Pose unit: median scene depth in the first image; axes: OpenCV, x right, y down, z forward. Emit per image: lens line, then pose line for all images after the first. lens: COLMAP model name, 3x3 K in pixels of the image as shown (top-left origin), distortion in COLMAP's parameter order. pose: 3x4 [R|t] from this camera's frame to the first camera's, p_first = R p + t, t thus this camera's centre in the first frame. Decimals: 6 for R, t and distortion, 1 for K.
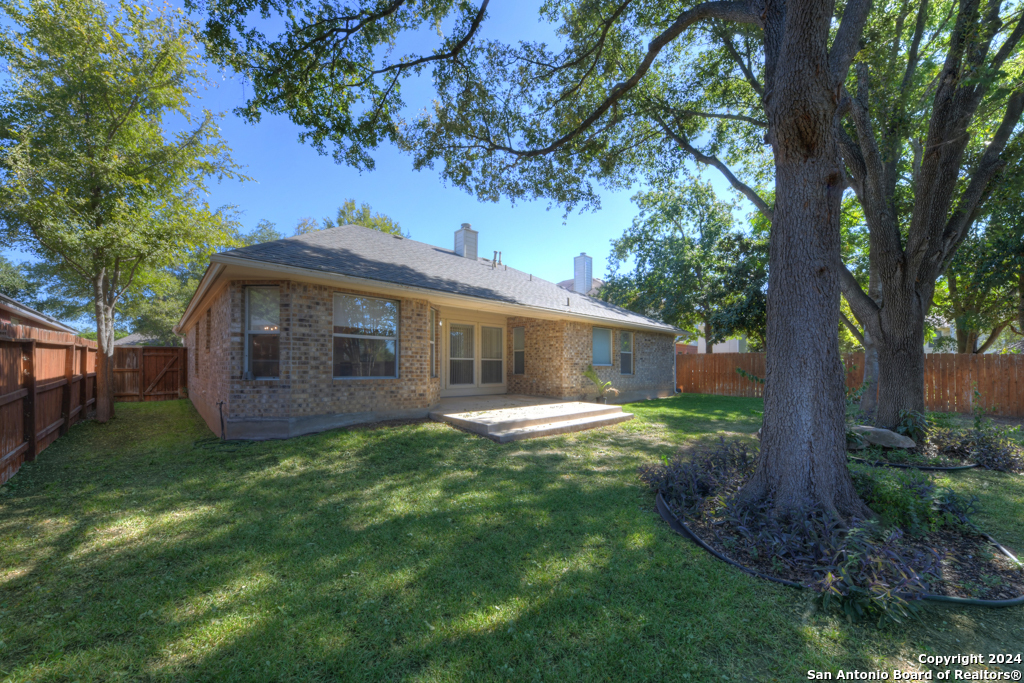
lens RADIAL K [[372.8, 0, 501.0], [0, 372.8, 357.9], [0, 0, 1]] dist [0.004755, -0.002288]
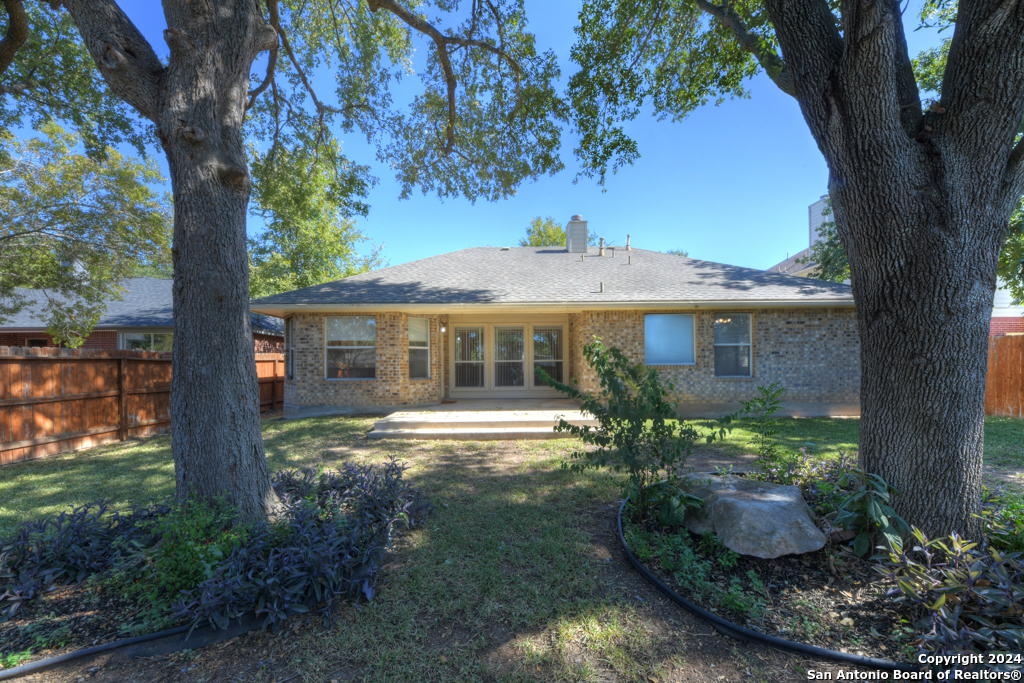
lens RADIAL K [[372.8, 0, 499.4], [0, 372.8, 364.6], [0, 0, 1]] dist [0.004755, -0.002288]
pose [[0.736338, -0.020183, -0.676313, 0.831740], [0.026532, 0.999648, -0.000945, 0.016771], [0.676094, -0.017248, 0.736614, 0.373161]]
